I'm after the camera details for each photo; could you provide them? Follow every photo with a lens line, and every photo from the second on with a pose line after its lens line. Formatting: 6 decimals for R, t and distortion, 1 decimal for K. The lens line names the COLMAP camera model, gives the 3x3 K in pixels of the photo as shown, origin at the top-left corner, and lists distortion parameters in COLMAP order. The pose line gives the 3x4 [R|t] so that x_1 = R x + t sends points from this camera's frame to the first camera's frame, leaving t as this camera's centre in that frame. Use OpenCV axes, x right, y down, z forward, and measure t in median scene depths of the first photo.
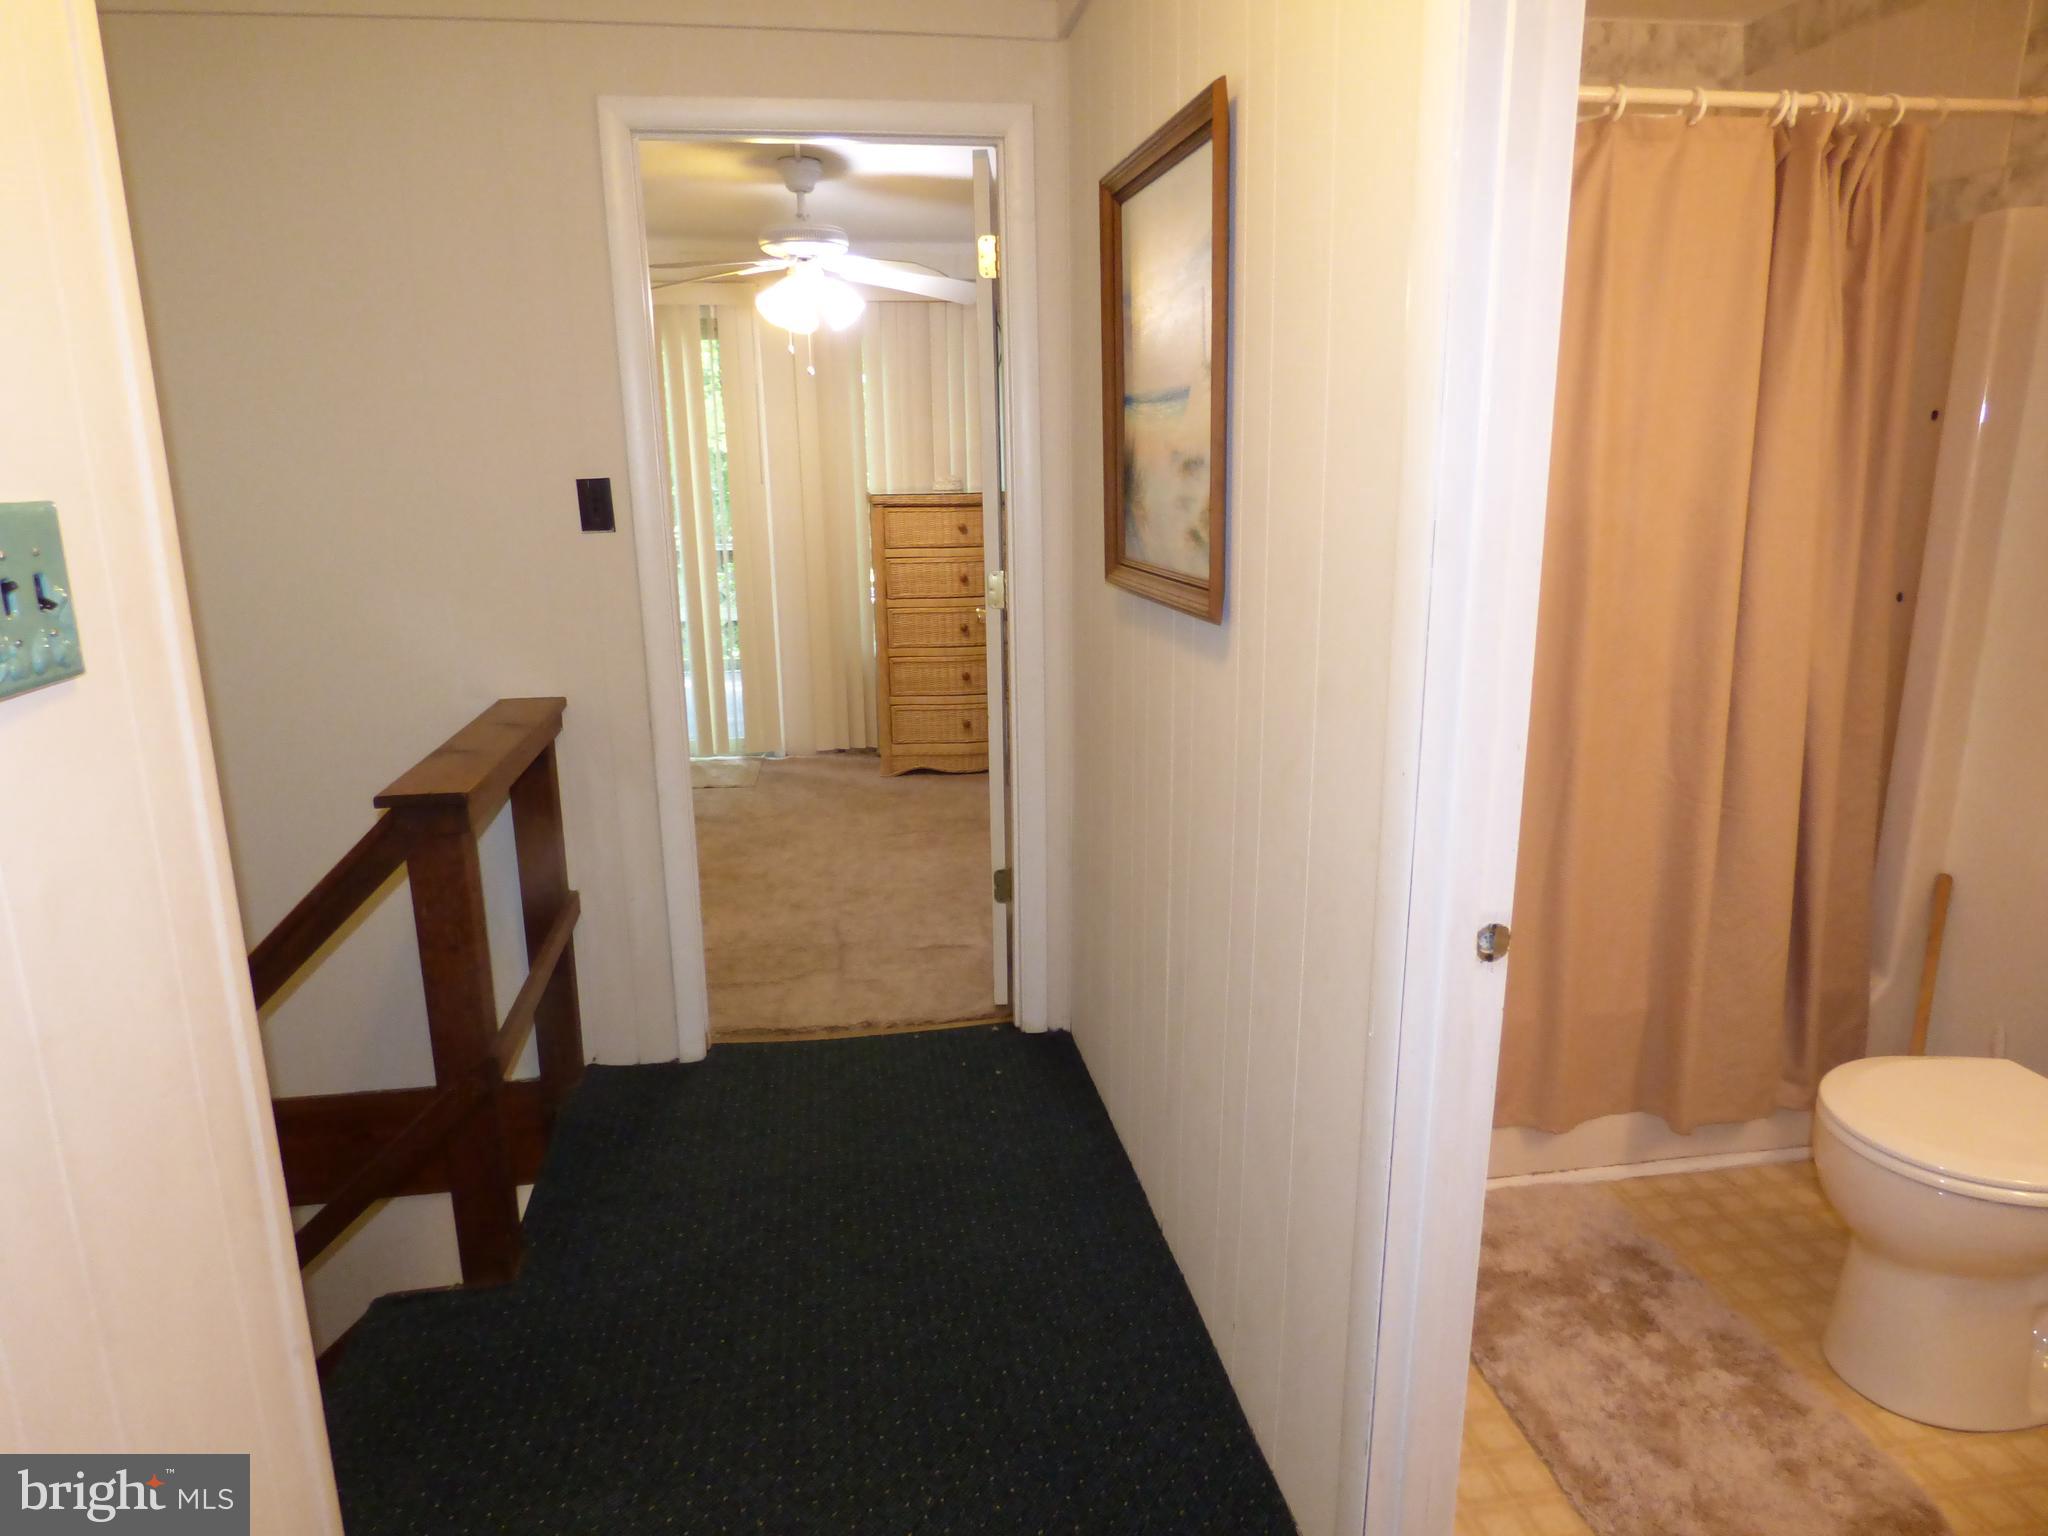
lens RADIAL K [[1236.8, 0, 1022.5], [0, 1236.8, 774.1], [0, 0, 1]] dist [-0.003959, 0.004620]
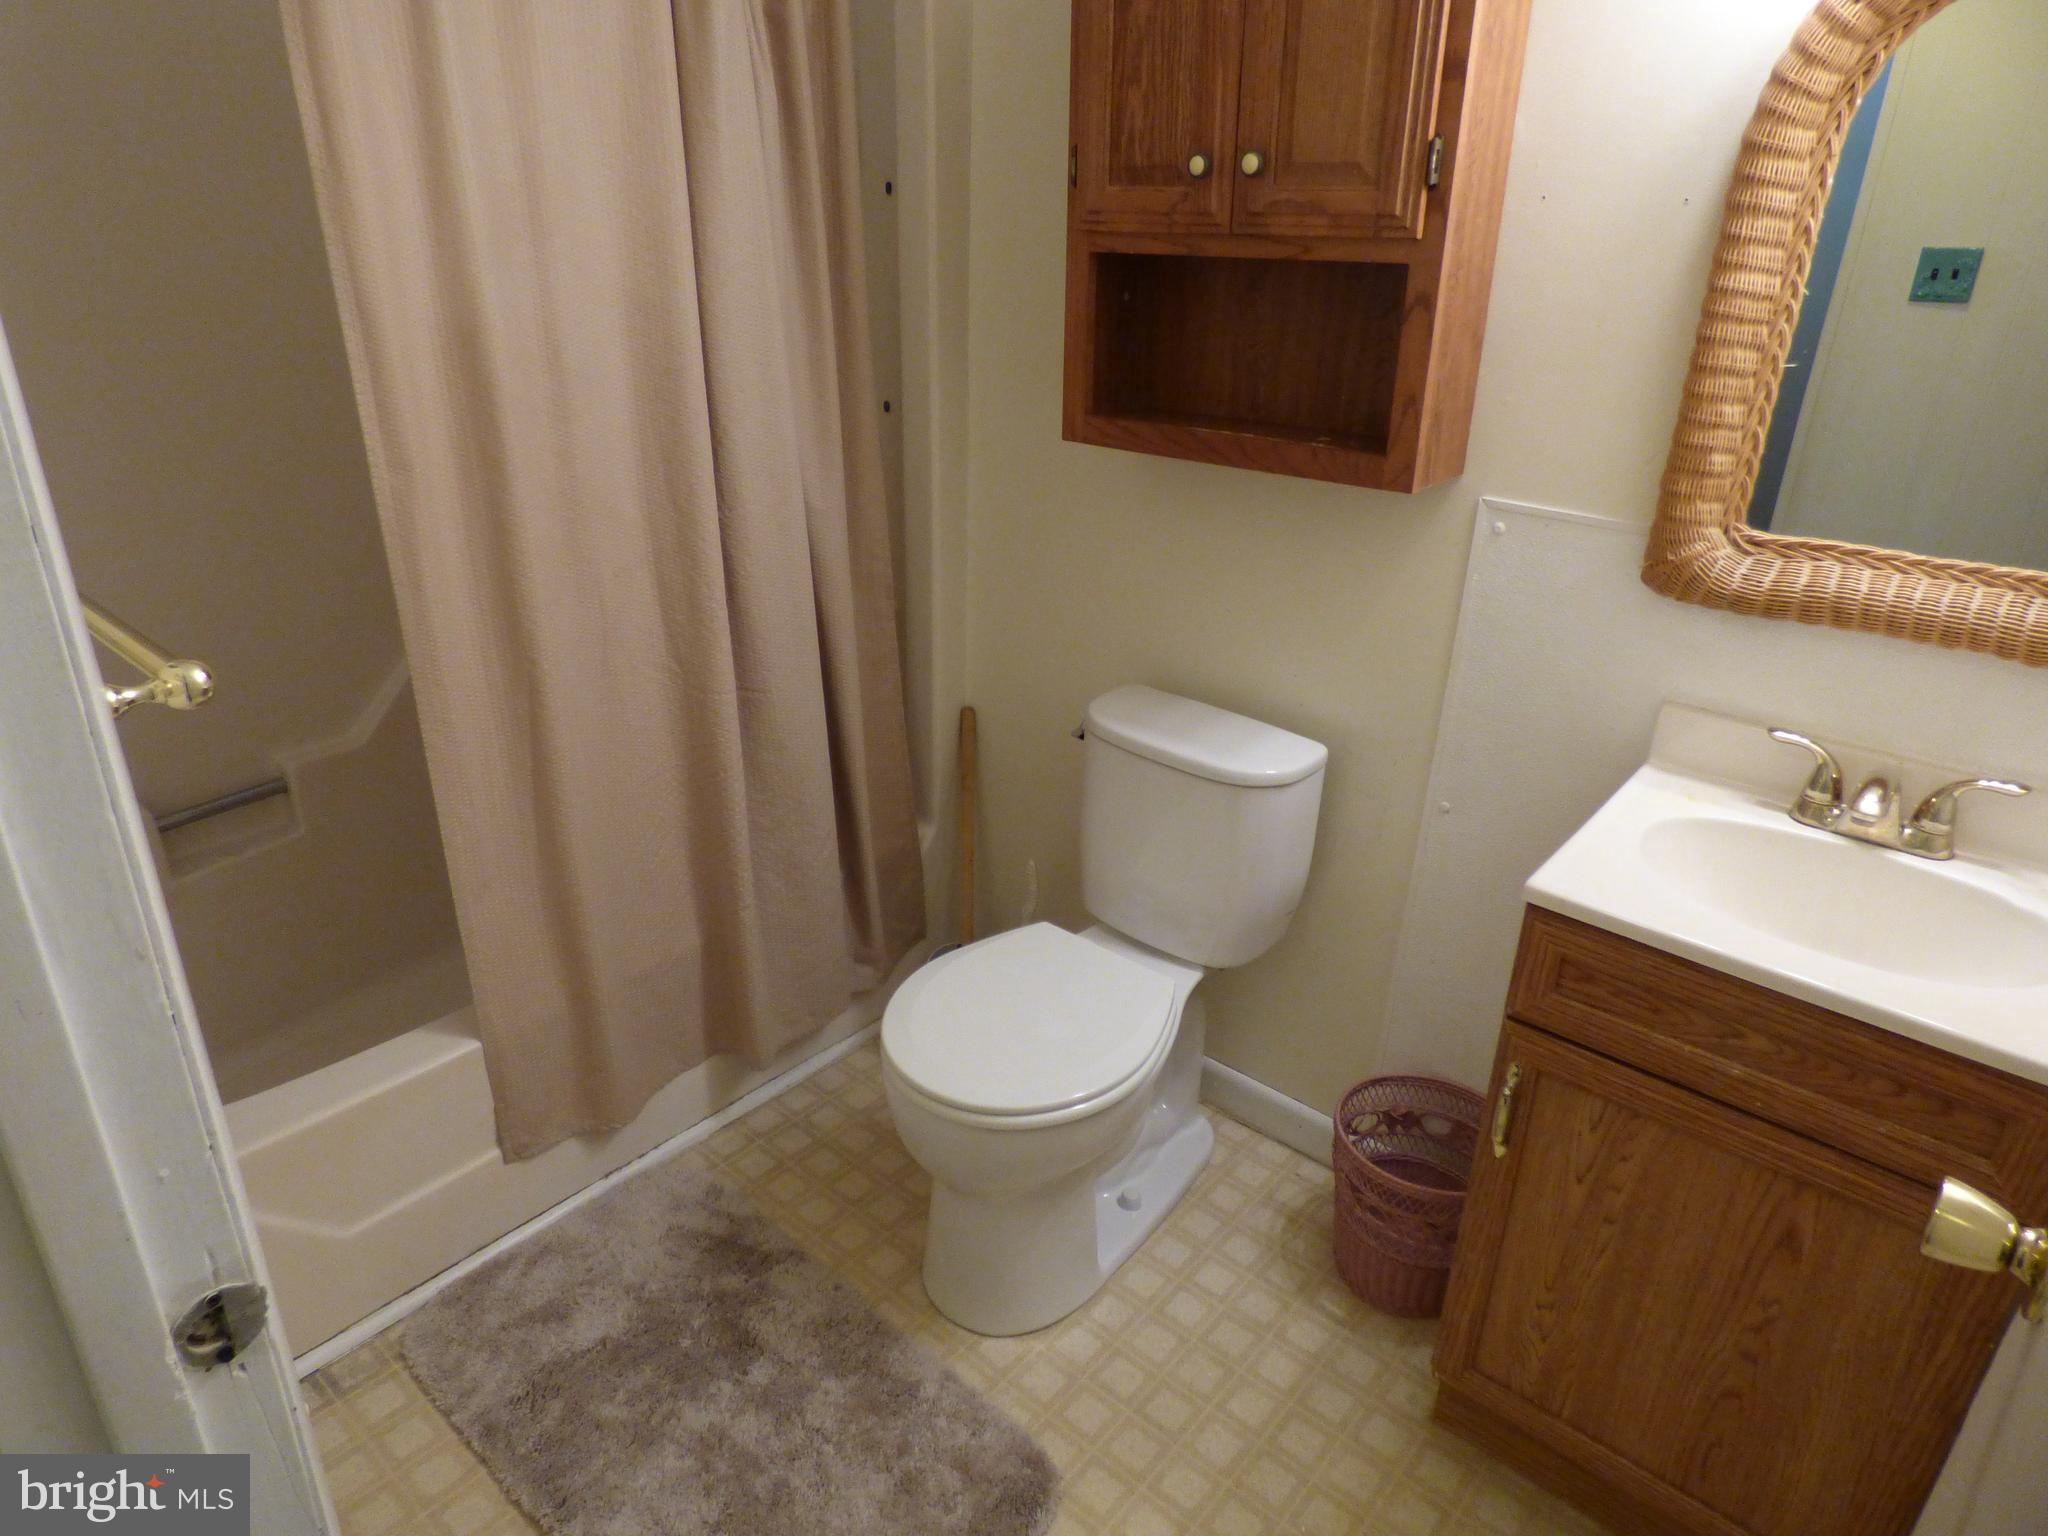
lens RADIAL K [[1236.8, 0, 1029.7], [0, 1236.8, 772.4], [0, 0, 1]] dist [-0.003959, 0.004620]
pose [[0.762941, -0.228192, 0.604855, 0.235815], [0.115176, 0.968641, 0.220158, -0.088723], [-0.636126, -0.098302, 0.765298, 0.284351]]
